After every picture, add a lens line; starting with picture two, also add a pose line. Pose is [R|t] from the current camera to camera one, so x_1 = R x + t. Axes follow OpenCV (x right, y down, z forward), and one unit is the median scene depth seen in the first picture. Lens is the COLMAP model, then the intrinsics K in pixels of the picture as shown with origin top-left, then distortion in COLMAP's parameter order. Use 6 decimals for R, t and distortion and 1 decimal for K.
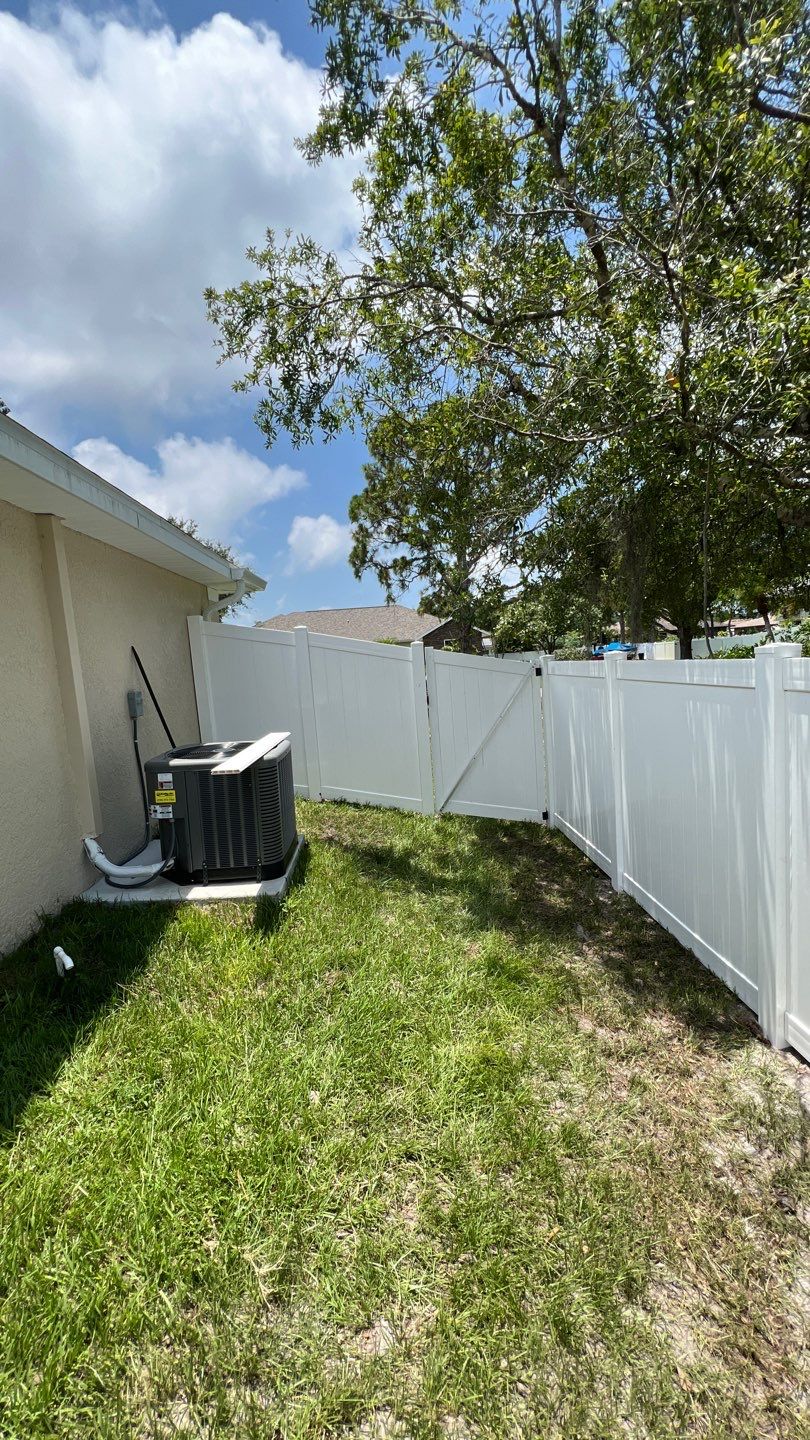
lens RADIAL K [[578.8, 0, 405.0], [0, 578.8, 720.0], [0, 0, 1]] dist [0.001521, 0.000584]
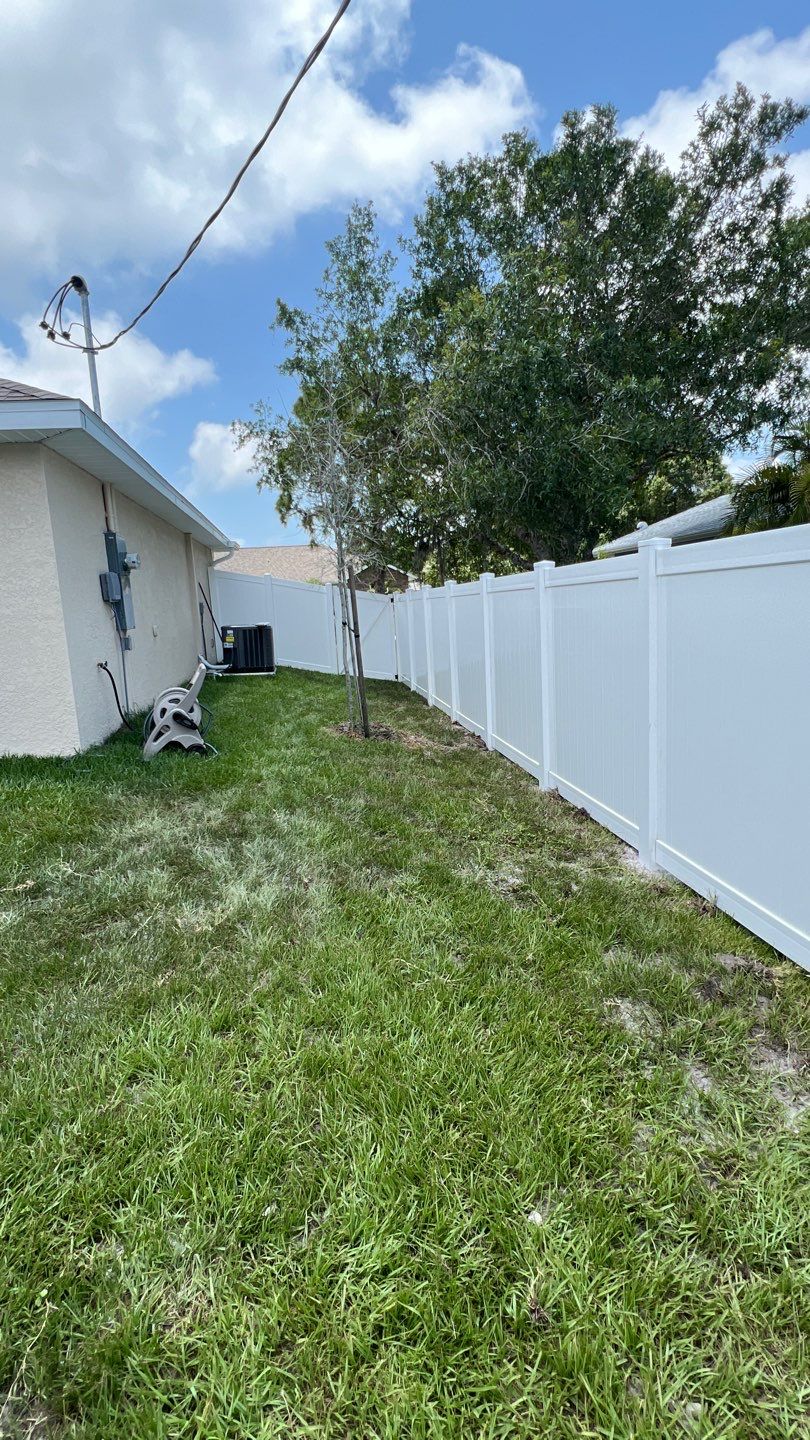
lens RADIAL K [[578.8, 0, 405.0], [0, 578.8, 720.0], [0, 0, 1]] dist [0.001521, 0.000584]
pose [[0.991733, -0.006004, 0.128178, 0.004459], [-0.006225, 0.995478, 0.094789, 0.024968], [-0.128168, -0.094803, 0.987211, -0.180758]]
